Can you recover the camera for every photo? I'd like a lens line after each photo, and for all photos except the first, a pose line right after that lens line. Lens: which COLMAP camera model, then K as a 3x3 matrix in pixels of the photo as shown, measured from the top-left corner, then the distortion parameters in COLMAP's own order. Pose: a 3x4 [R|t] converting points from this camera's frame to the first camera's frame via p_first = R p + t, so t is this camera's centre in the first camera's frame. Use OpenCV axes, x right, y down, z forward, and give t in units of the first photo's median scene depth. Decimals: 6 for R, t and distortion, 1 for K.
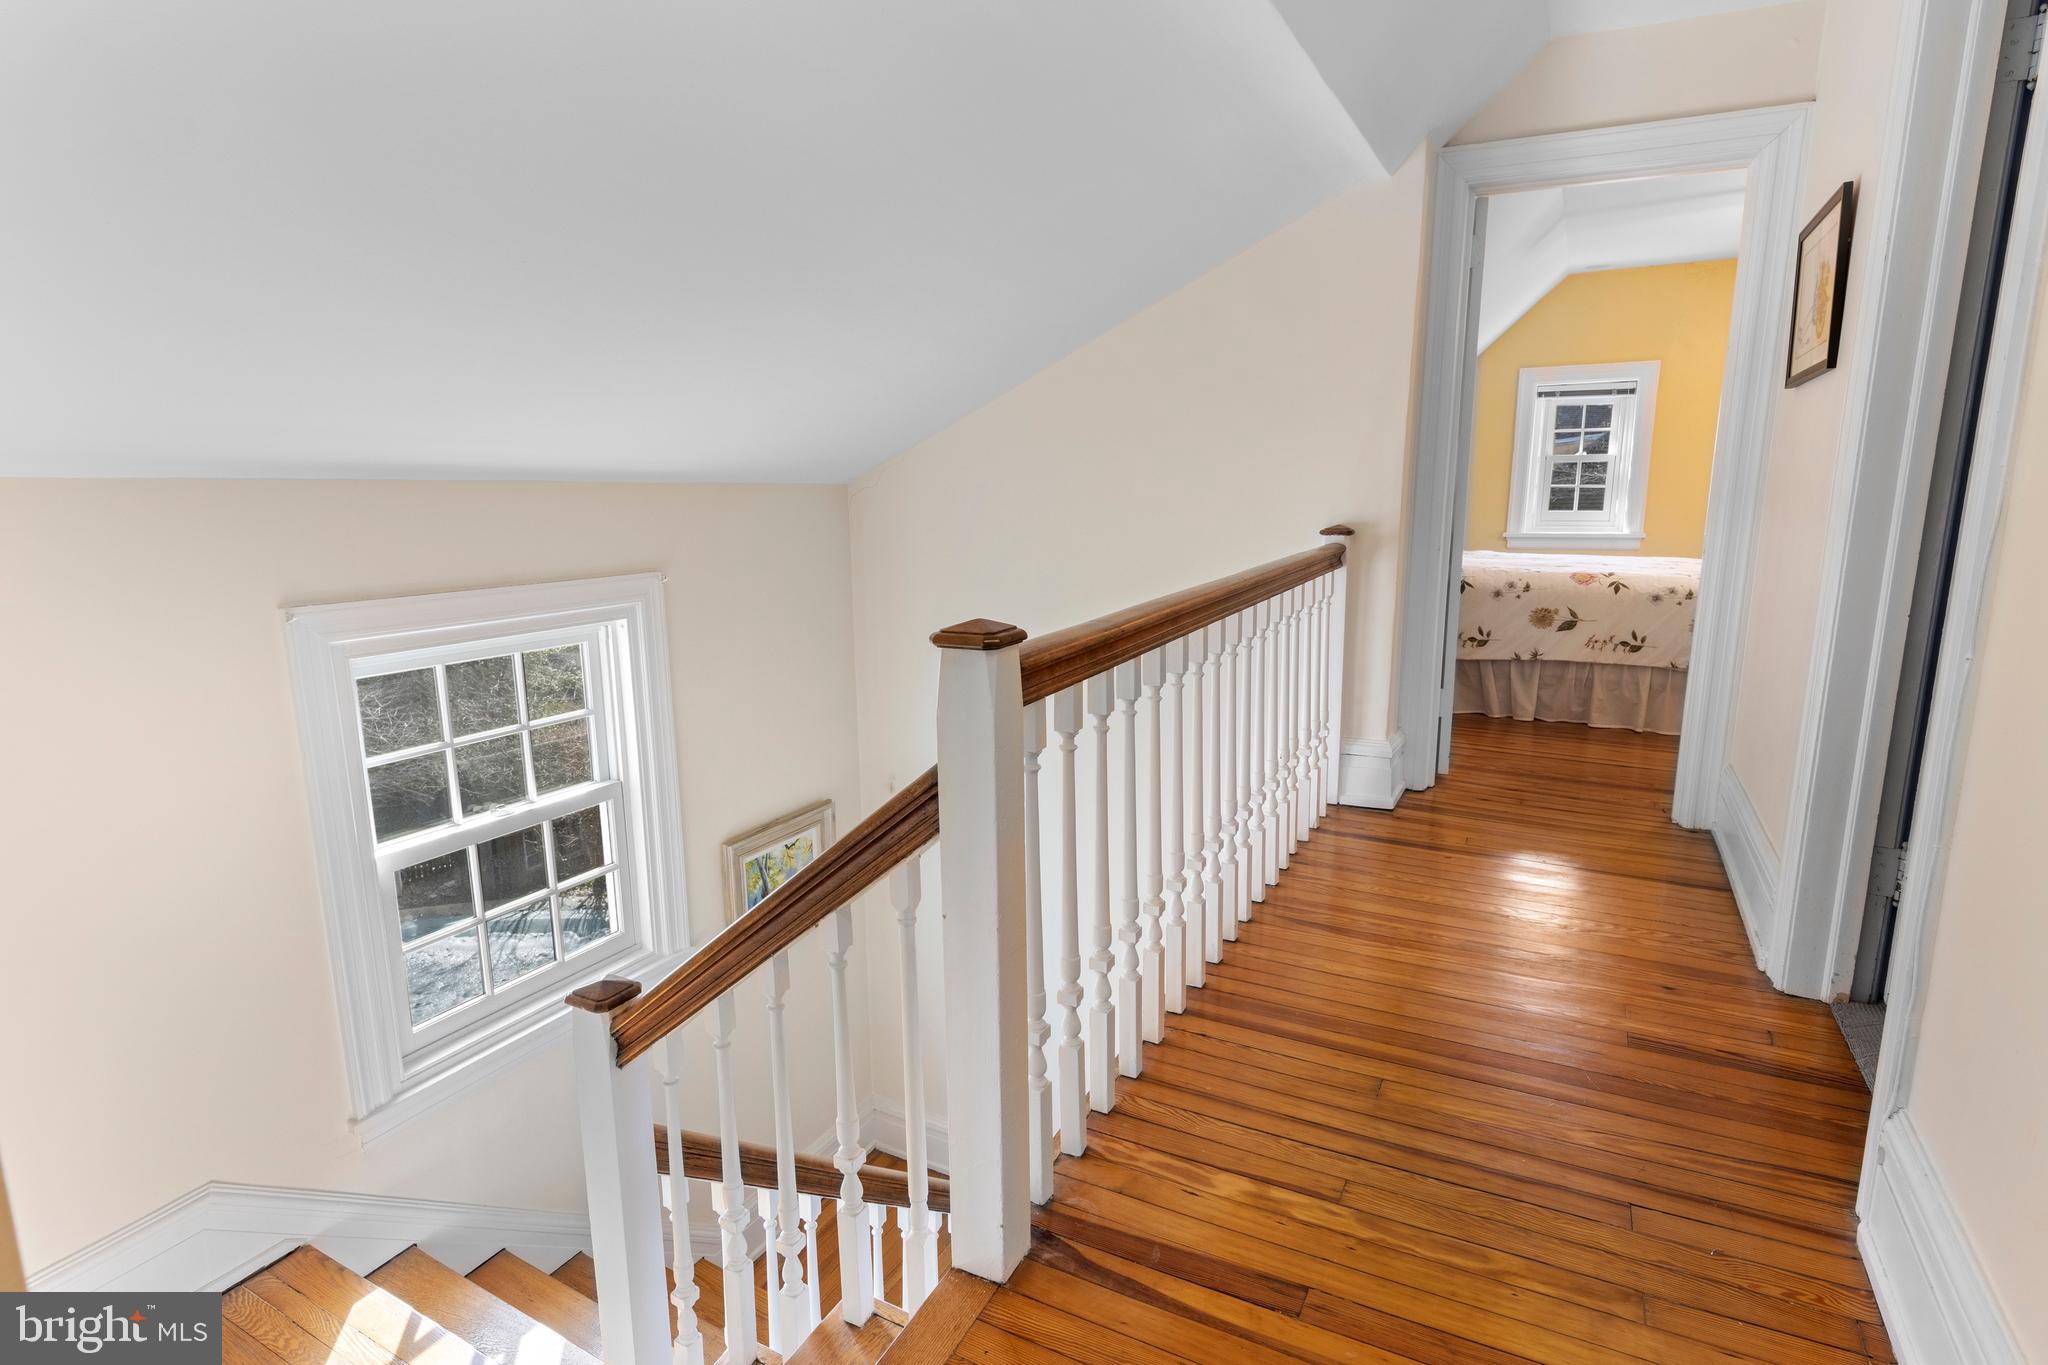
lens RADIAL K [[1048.3, 0, 1022.3], [0, 1048.3, 691.5], [0, 0, 1]] dist [0.012509, -0.003558]
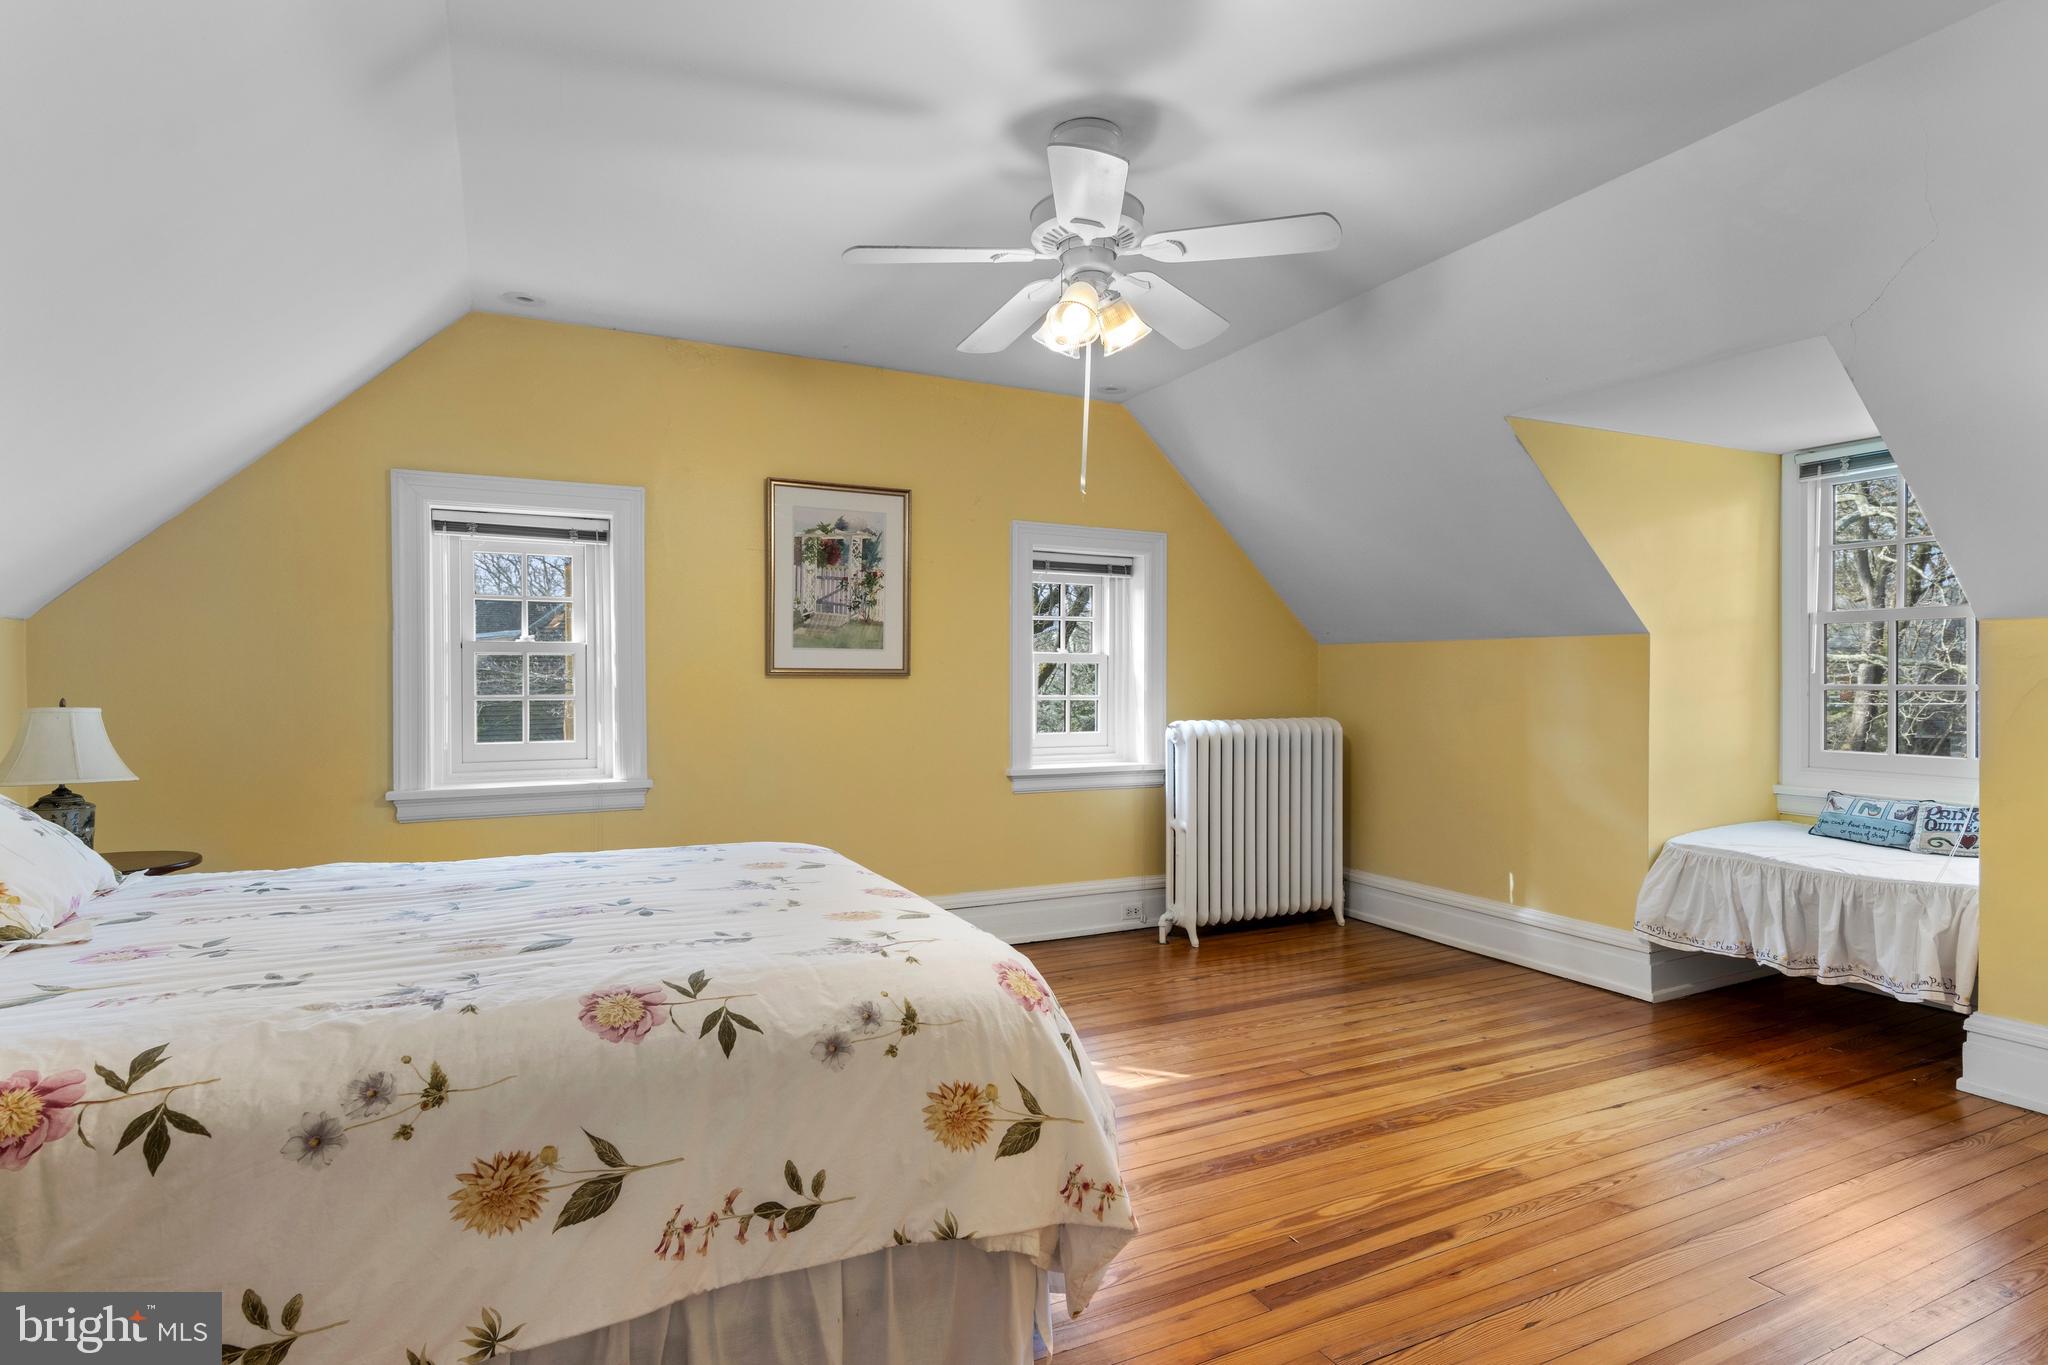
lens RADIAL K [[1048.3, 0, 1023.3], [0, 1048.3, 691.4], [0, 0, 1]] dist [0.012509, -0.003558]
pose [[0.586810, -0.000053, 0.809725, 0.350992], [0.149071, 0.982914, -0.107968, -0.148608], [-0.795885, 0.184063, 0.576792, 0.707292]]
